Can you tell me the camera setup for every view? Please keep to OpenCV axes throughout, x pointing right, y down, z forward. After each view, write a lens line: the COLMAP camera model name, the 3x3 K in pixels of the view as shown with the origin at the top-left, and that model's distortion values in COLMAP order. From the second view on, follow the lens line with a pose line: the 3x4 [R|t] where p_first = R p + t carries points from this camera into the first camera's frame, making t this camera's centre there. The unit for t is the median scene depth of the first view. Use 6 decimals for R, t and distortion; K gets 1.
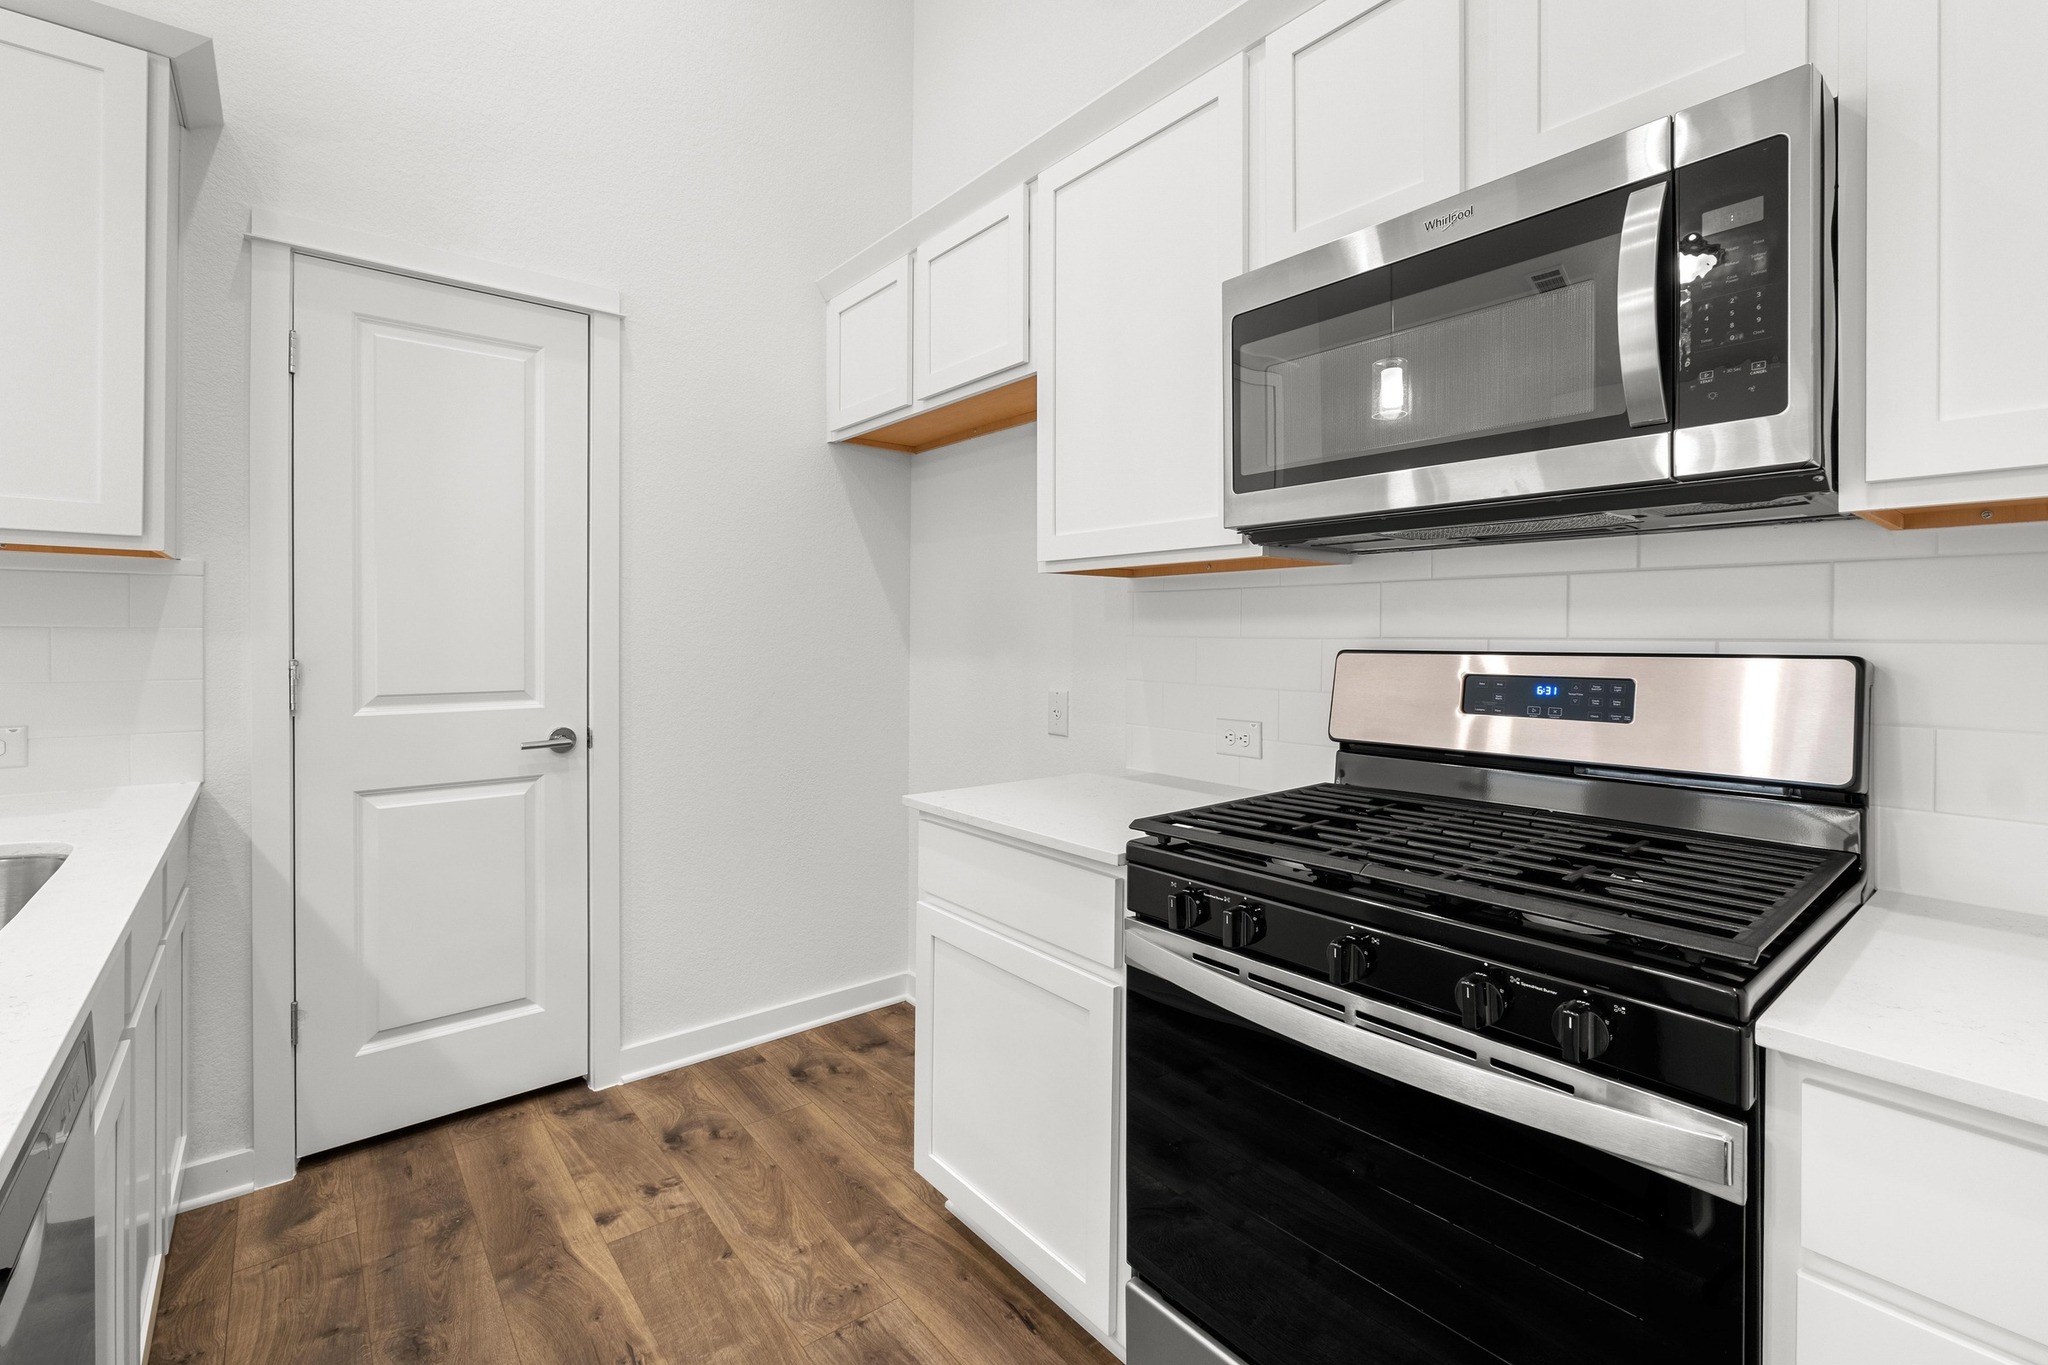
lens RADIAL K [[875.7, 0, 1022.3], [0, 875.7, 643.7], [0, 0, 1]] dist [-0.071768, 0.030347]
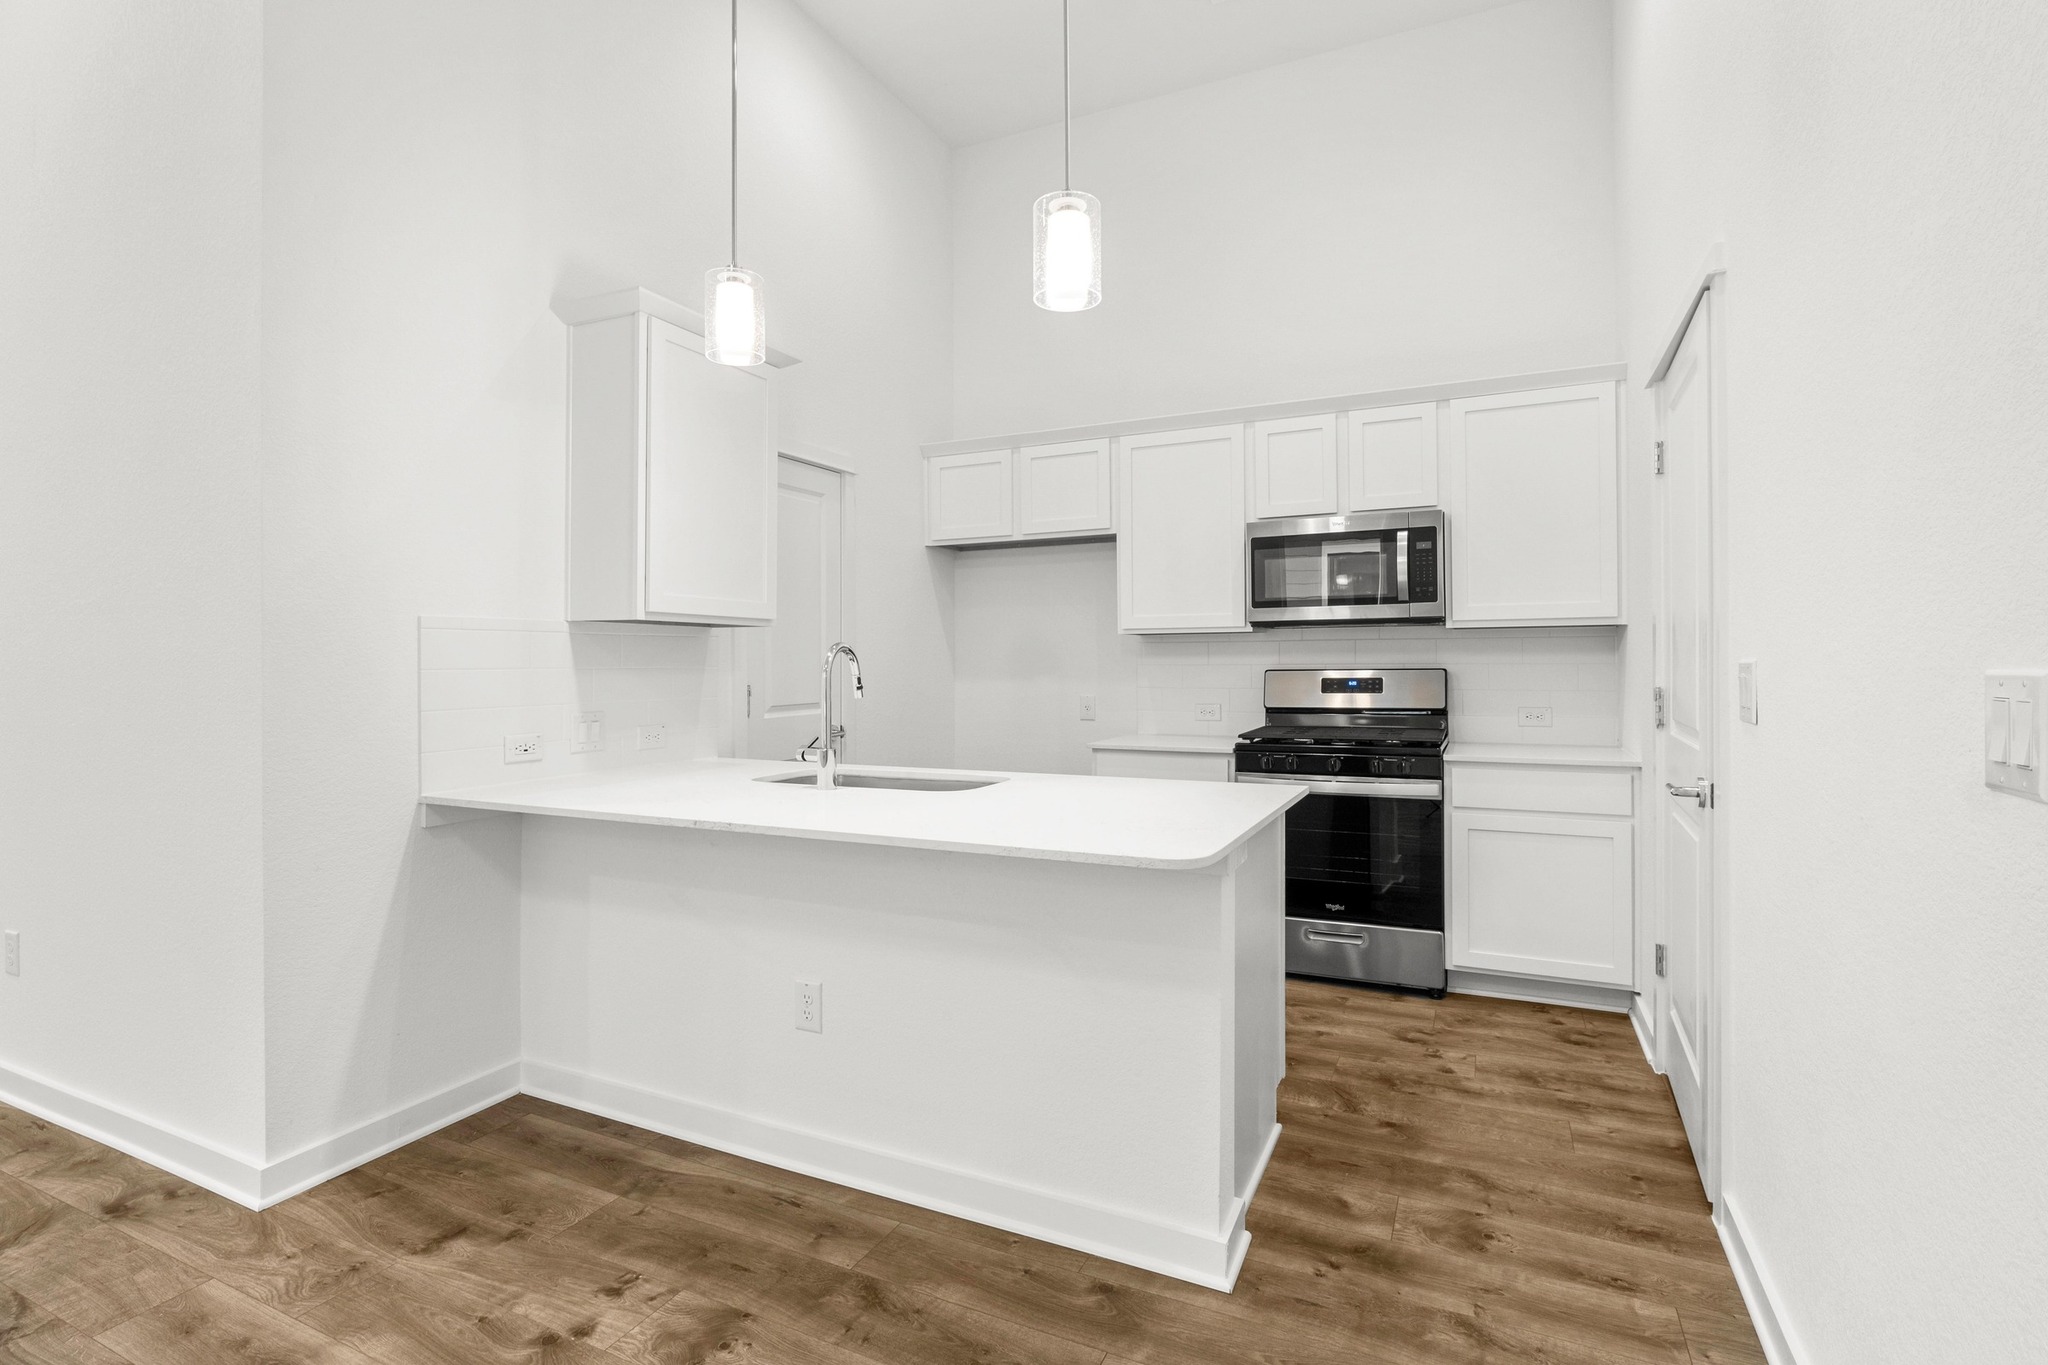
lens RADIAL K [[966.7, 0, 1024.7], [0, 966.7, 671.1], [0, 0, 1]] dist [-0.001321, 0.000424]
pose [[0.894638, -0.013970, 0.446573, -1.615419], [0.014348, 0.999894, 0.002535, -0.006776], [-0.446561, 0.004139, 0.894744, -1.228204]]
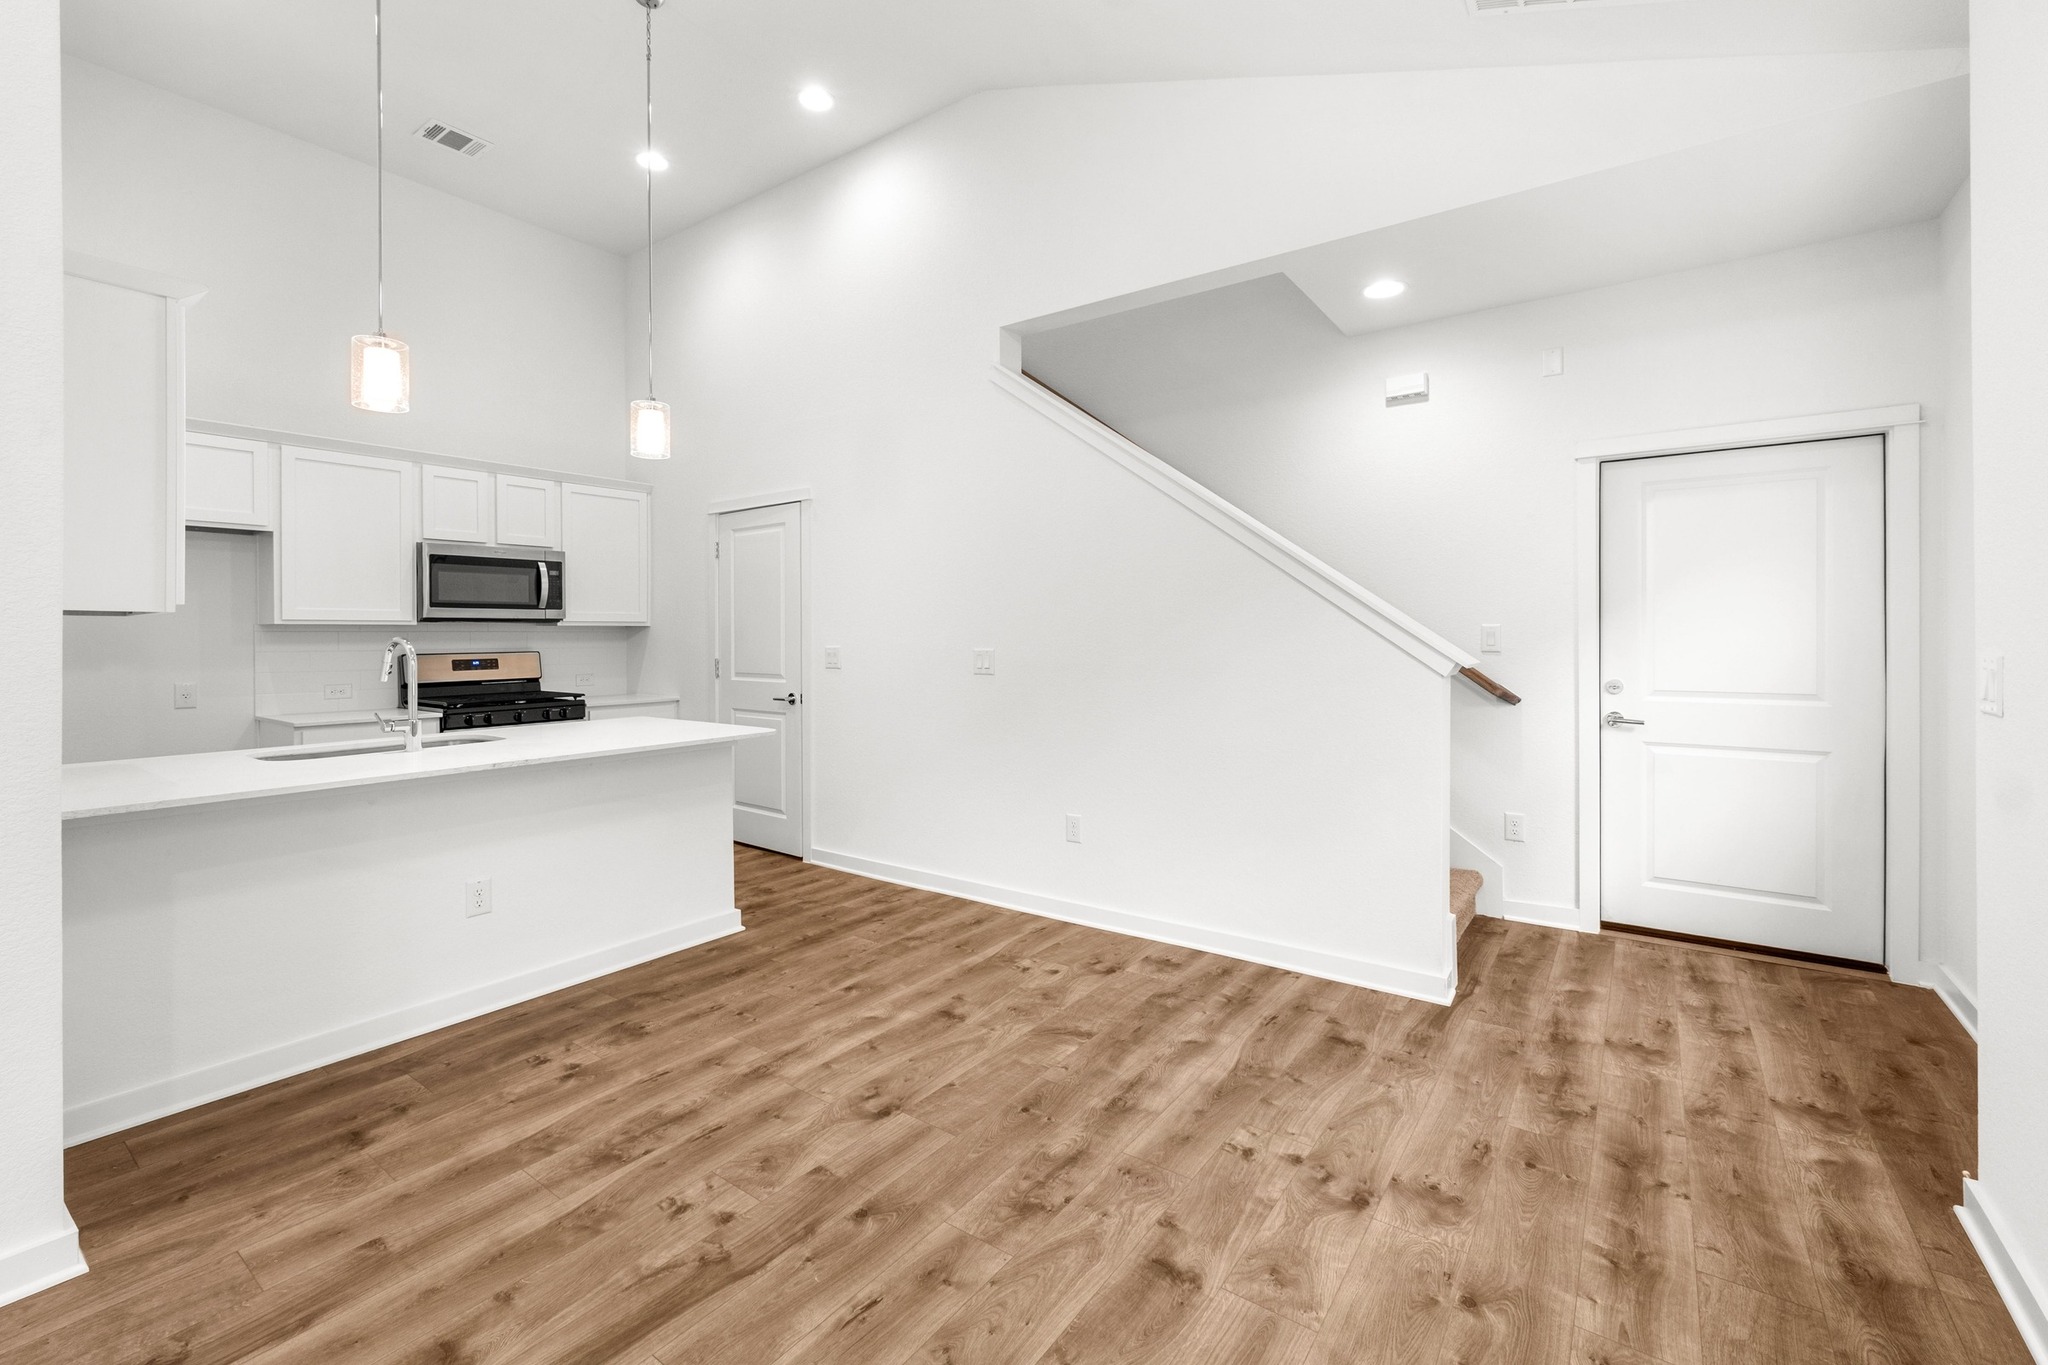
lens RADIAL K [[859.7, 0, 1032.7], [0, 859.7, 641.0], [0, 0, 1]] dist [-0.000717, 0.000504]
pose [[-0.290315, -0.008573, 0.956893, -3.581699], [0.008047, 0.999903, 0.011399, -0.063061], [-0.956897, 0.011009, -0.290218, -0.255159]]
